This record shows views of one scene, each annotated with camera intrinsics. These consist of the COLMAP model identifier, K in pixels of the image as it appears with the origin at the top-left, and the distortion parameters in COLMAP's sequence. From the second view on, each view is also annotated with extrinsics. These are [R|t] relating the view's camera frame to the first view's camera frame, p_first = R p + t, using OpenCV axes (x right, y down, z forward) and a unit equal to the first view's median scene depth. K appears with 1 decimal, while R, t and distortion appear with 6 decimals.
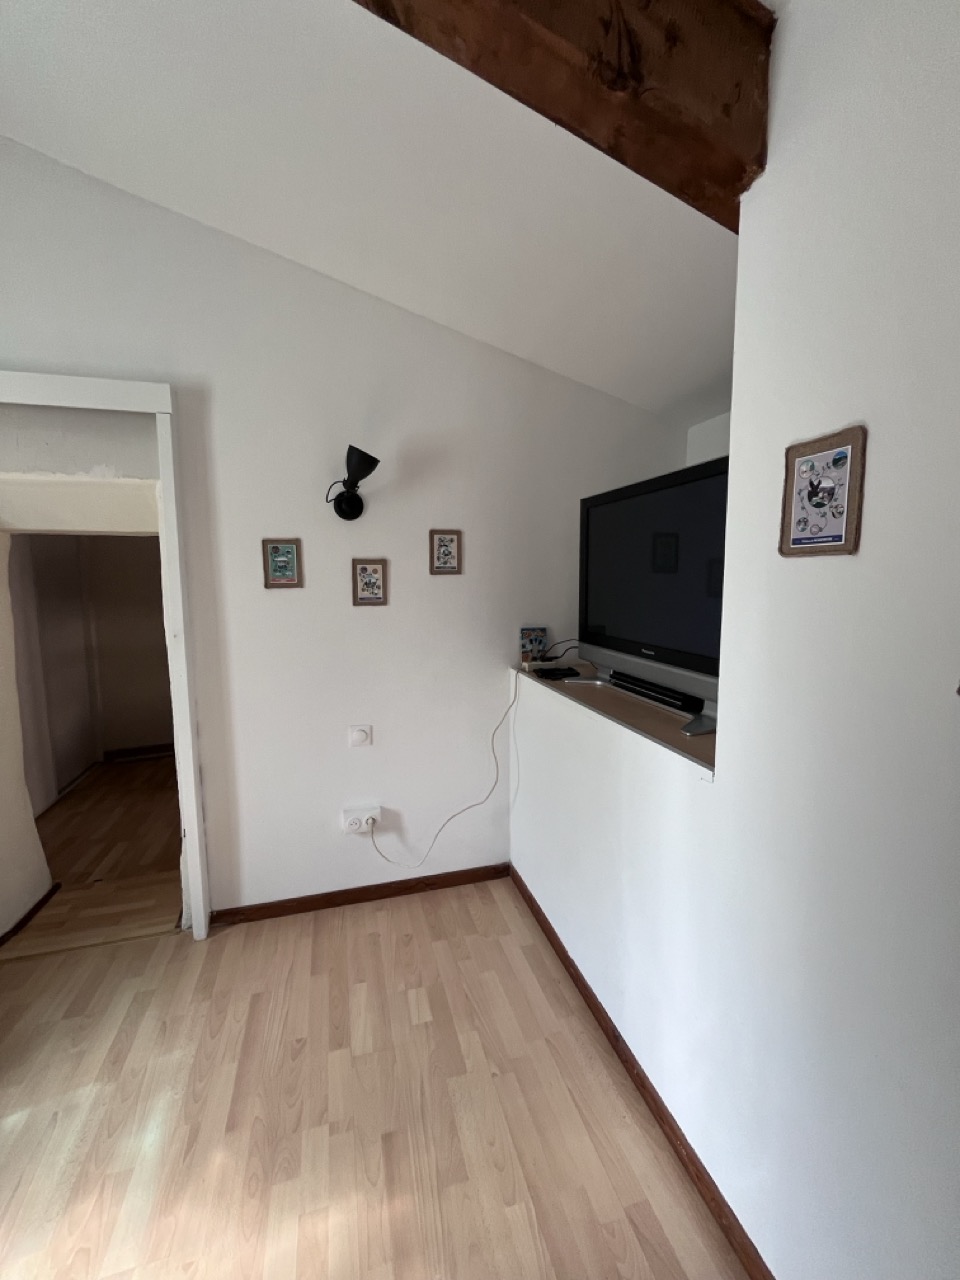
lens RADIAL K [[520.4, 0, 481.5], [0, 520.4, 637.1], [0, 0, 1]] dist [-0.002552, 0.000022]
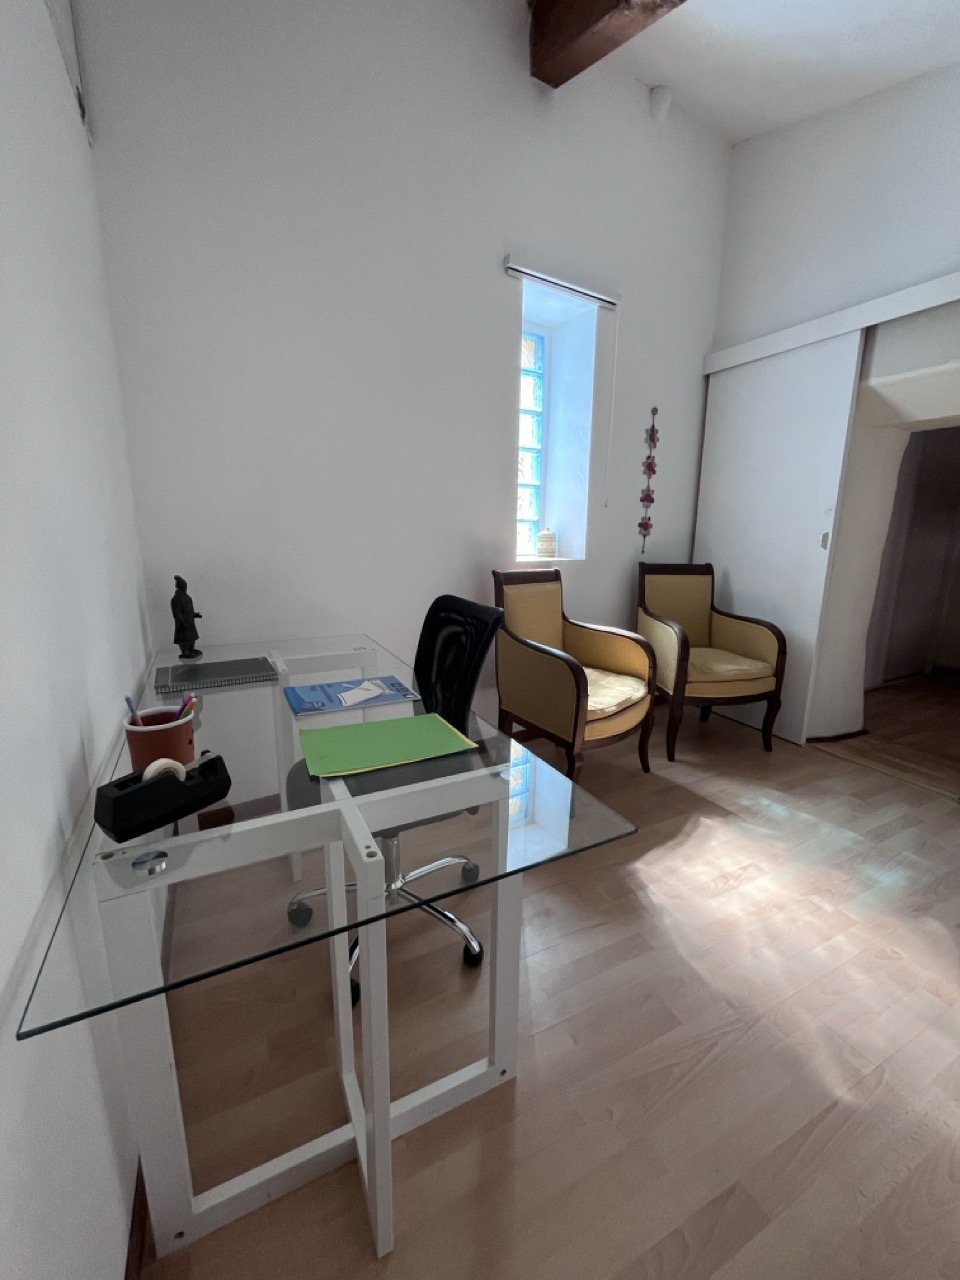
lens RADIAL K [[520.4, 0, 481.5], [0, 520.4, 637.1], [0, 0, 1]] dist [-0.002552, 0.000022]
pose [[0.185025, 0.213337, -0.959298, 0.168310], [-0.125040, 0.973329, 0.192341, 0.164361], [0.974747, 0.084363, 0.206766, -0.183610]]
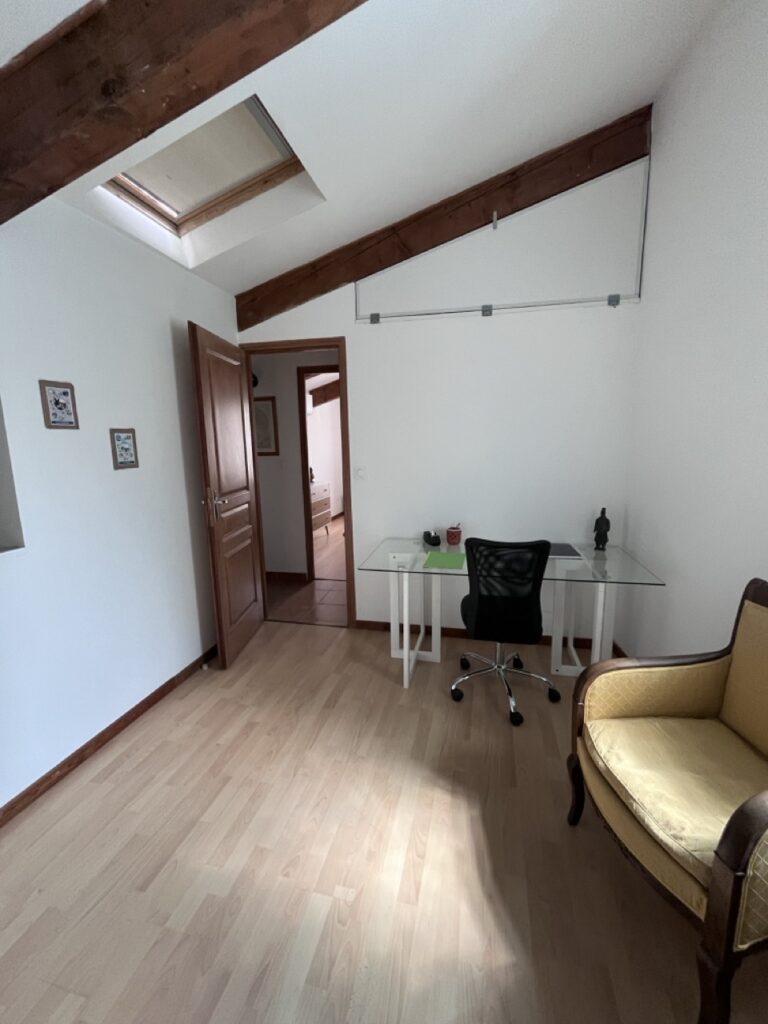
lens RADIAL K [[416.4, 0, 385.2], [0, 416.4, 509.7], [0, 0, 1]] dist [-0.002552, 0.000022]
pose [[-0.868431, -0.060238, 0.492138, -0.703927], [0.079517, 0.962823, 0.258165, -0.071949], [-0.489393, 0.263332, -0.831355, 0.822646]]
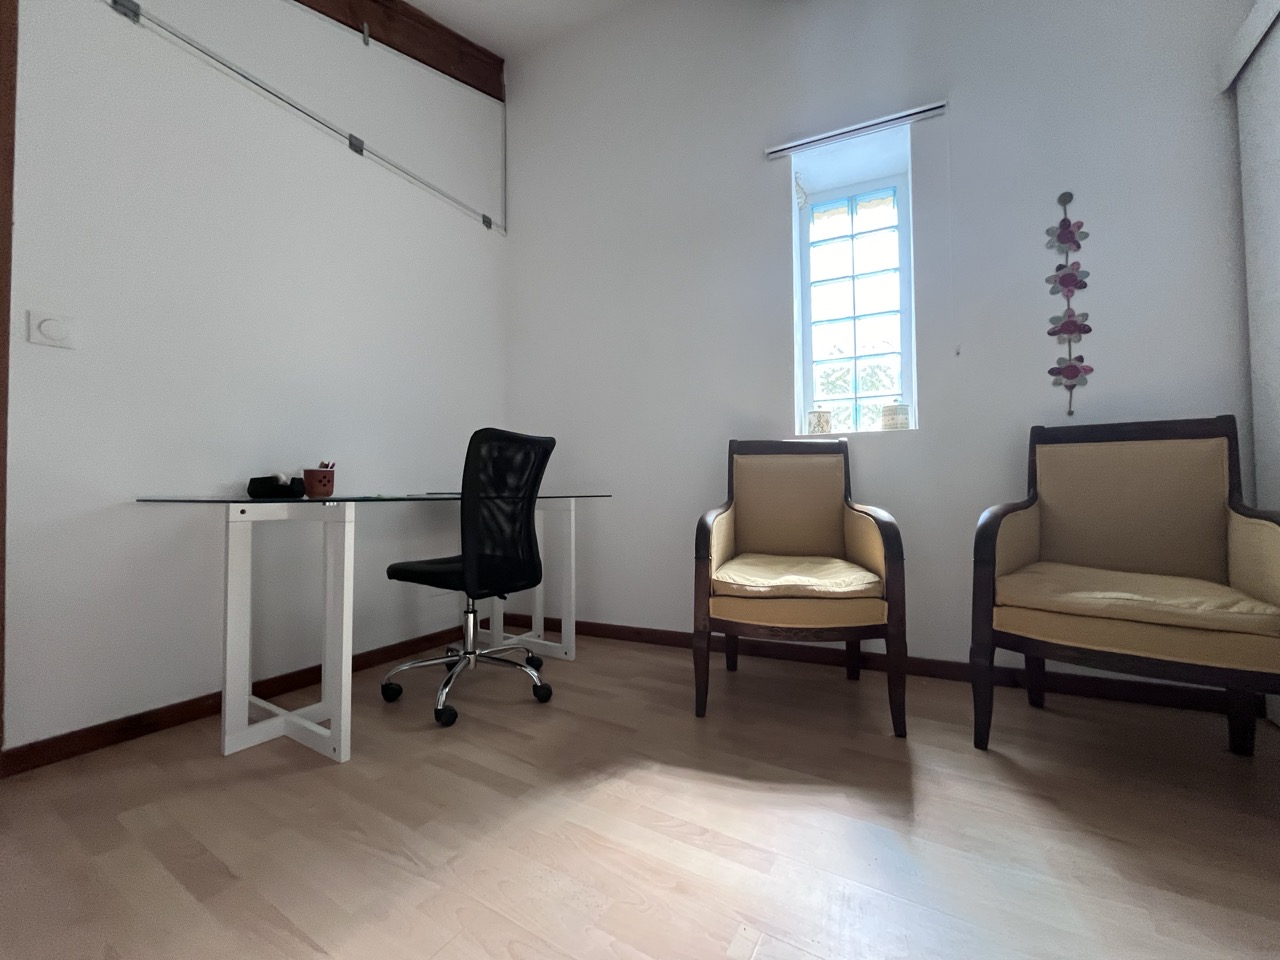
lens RADIAL K [[520.4, 0, 636.7], [0, 520.4, 479.1], [0, 0, 1]] dist [-0.002552, 0.000022]
pose [[-0.740075, -0.007739, -0.672480, -0.058015], [-0.065773, 0.995973, 0.060922, 0.260470], [0.669301, 0.089318, -0.737603, 0.695635]]
